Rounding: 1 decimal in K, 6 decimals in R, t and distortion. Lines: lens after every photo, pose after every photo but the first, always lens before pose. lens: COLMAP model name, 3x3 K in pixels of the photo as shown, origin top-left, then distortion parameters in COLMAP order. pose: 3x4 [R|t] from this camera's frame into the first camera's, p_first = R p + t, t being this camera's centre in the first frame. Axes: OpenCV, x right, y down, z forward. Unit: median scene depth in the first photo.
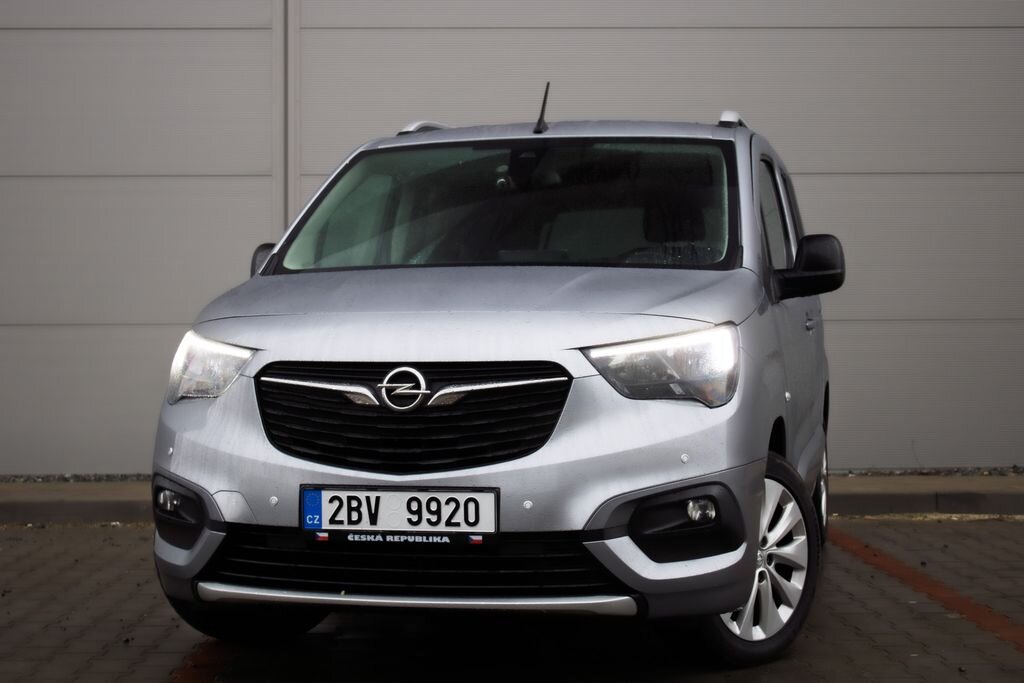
lens RADIAL K [[1797.1, 0, 516.5], [0, 1797.1, 335.7], [0, 0, 1]] dist [-0.198243, 0.000000]
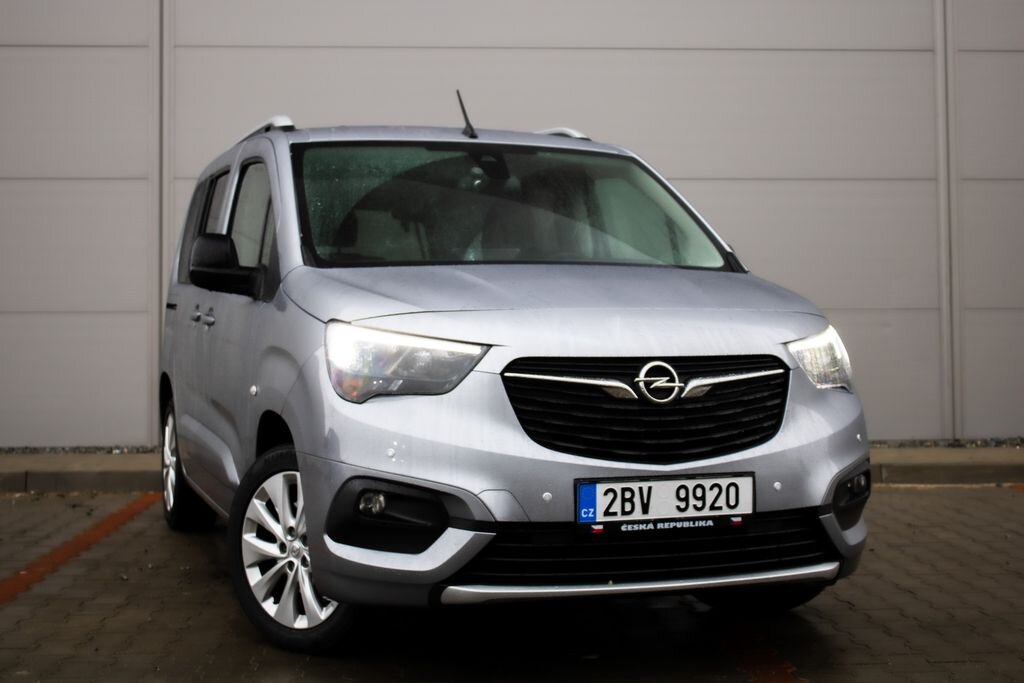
lens RADIAL K [[1729.2, 0, 505.9], [0, 1729.2, 334.6], [0, 0, 1]] dist [-0.479740, 0.000000]
pose [[0.839328, 0.004359, 0.543608, -0.679845], [-0.001439, 0.999982, -0.005797, 0.007991], [-0.543624, 0.004084, 0.839319, 0.212803]]
